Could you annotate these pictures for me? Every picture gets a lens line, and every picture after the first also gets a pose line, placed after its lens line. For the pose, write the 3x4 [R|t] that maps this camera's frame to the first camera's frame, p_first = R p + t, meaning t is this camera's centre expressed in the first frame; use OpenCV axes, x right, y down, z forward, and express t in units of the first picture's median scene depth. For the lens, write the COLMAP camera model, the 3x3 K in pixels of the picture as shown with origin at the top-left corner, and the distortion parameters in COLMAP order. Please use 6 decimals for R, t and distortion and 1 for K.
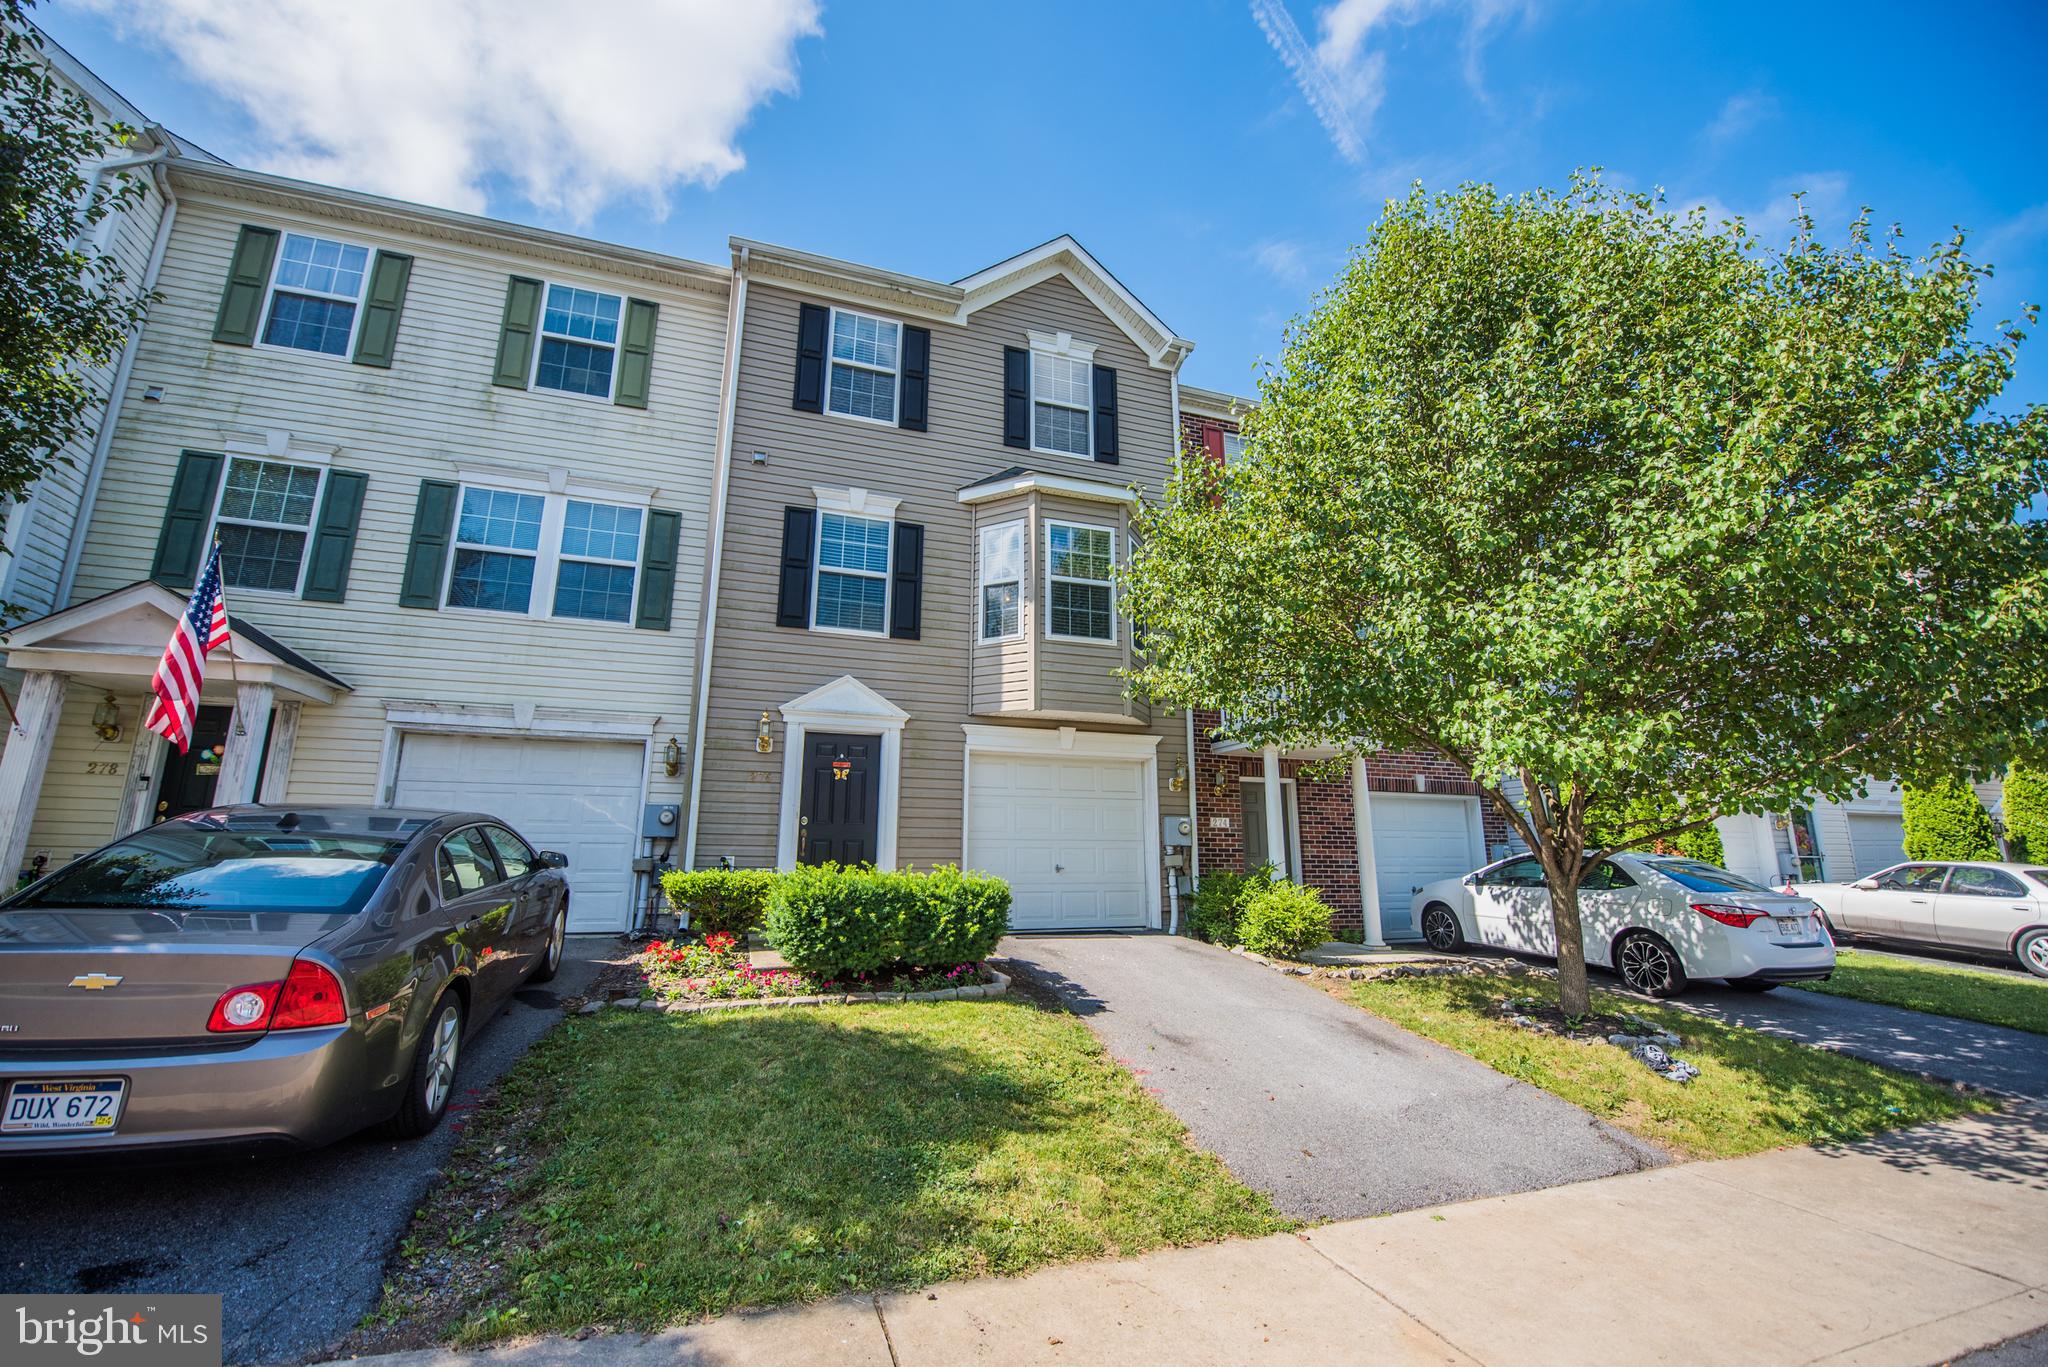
lens RADIAL K [[820.3, 0, 1023.7], [0, 820.3, 690.8], [0, 0, 1]] dist [-0.020575, -0.000525]
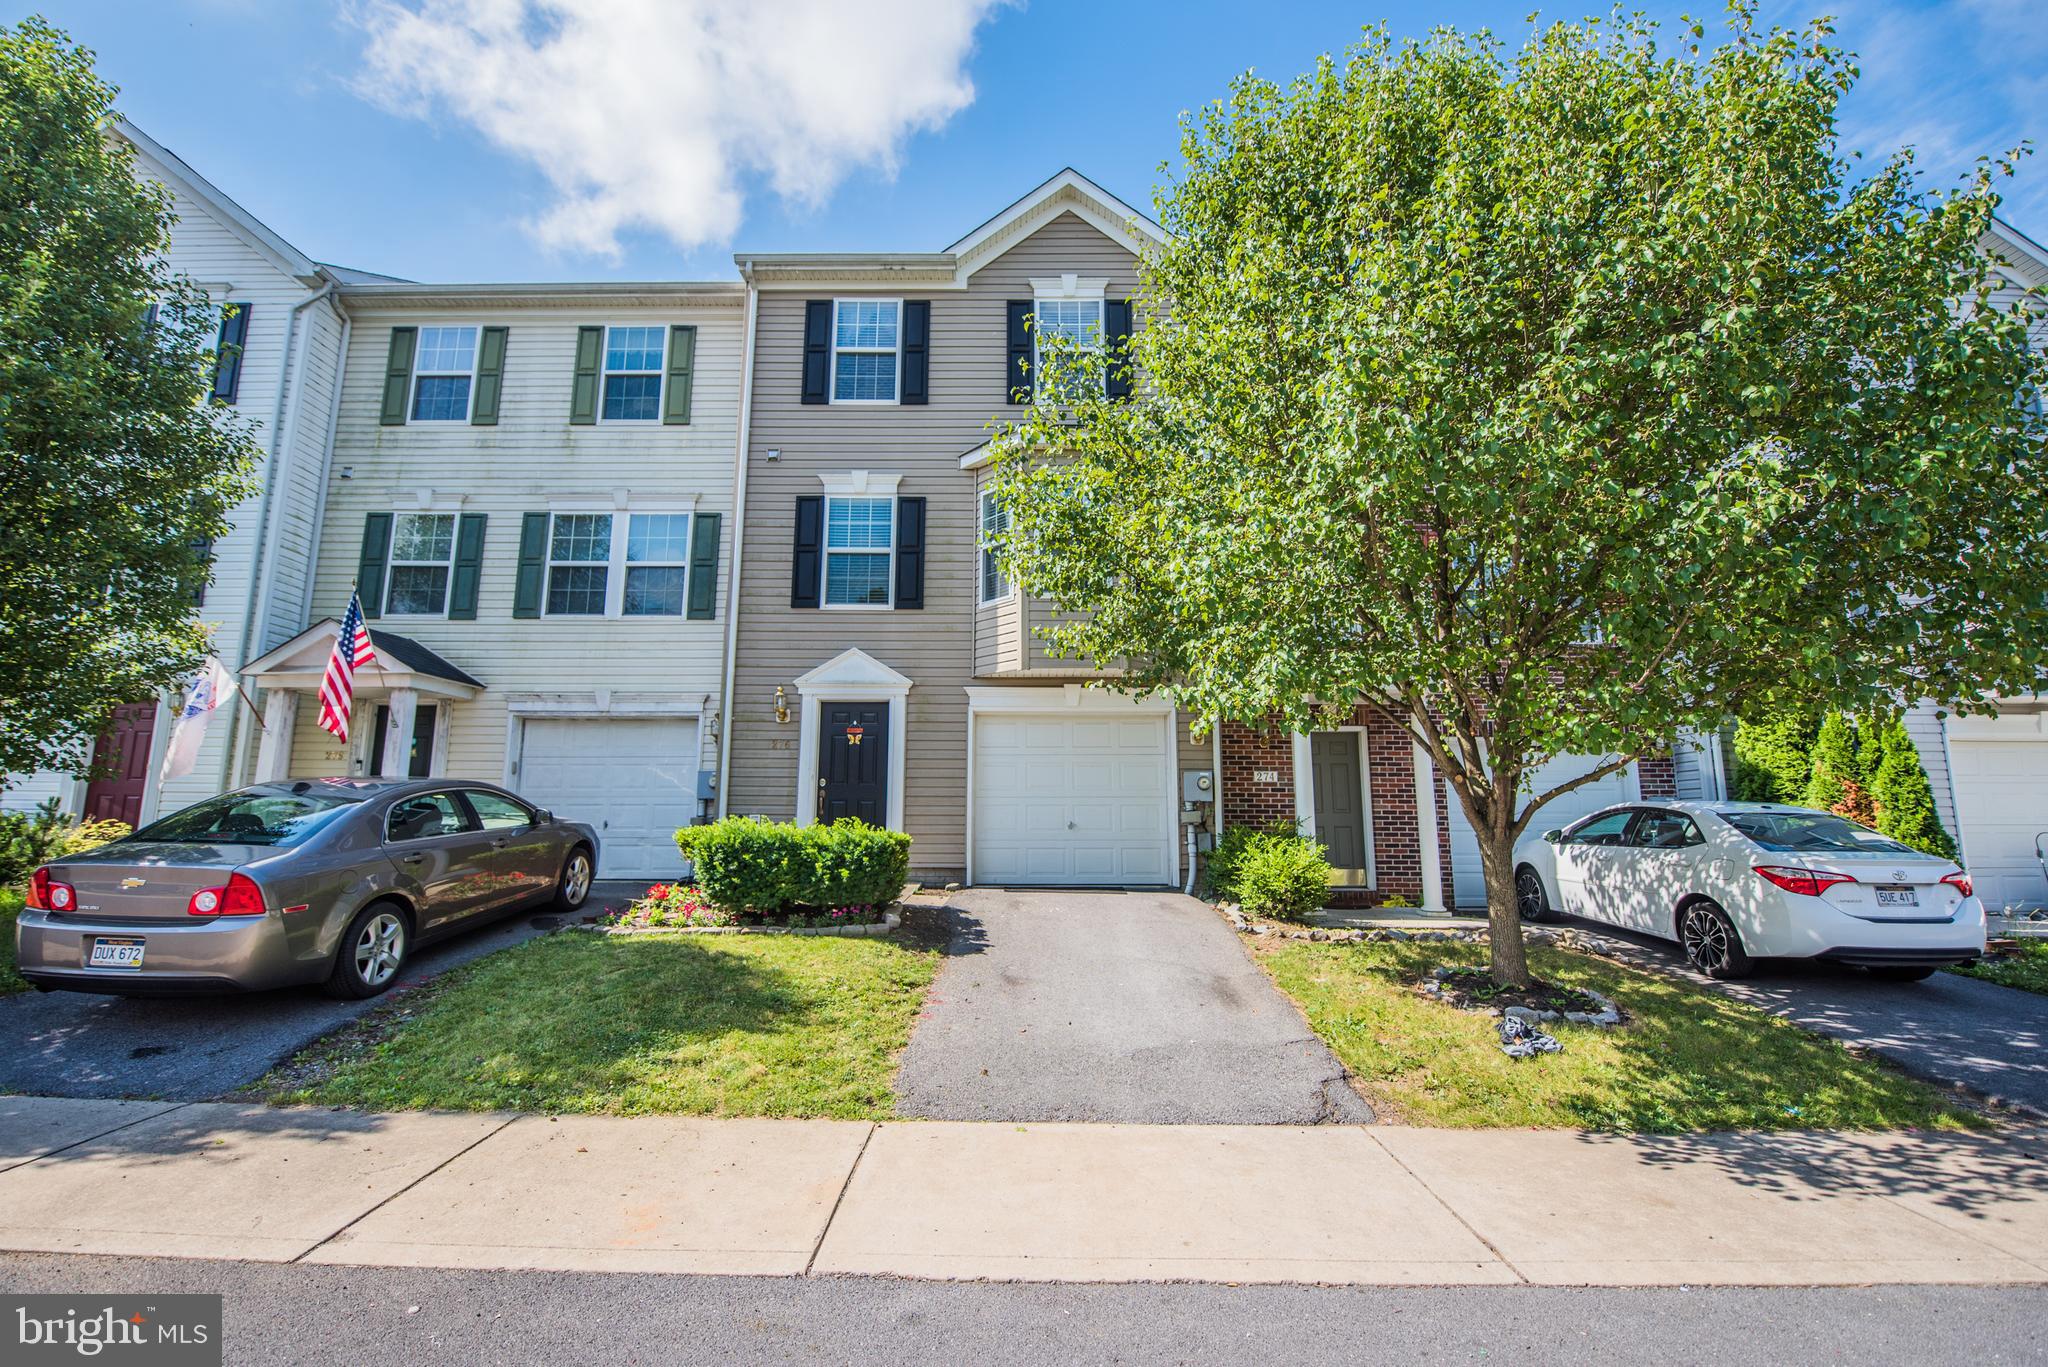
lens RADIAL K [[889.1, 0, 1017.3], [0, 889.1, 687.4], [0, 0, 1]] dist [-0.014532, -0.001350]
pose [[0.944843, -0.053303, -0.323157, 0.374291], [0.069578, 0.996813, 0.039014, 0.002293], [0.320048, -0.059347, 0.945541, -0.041744]]
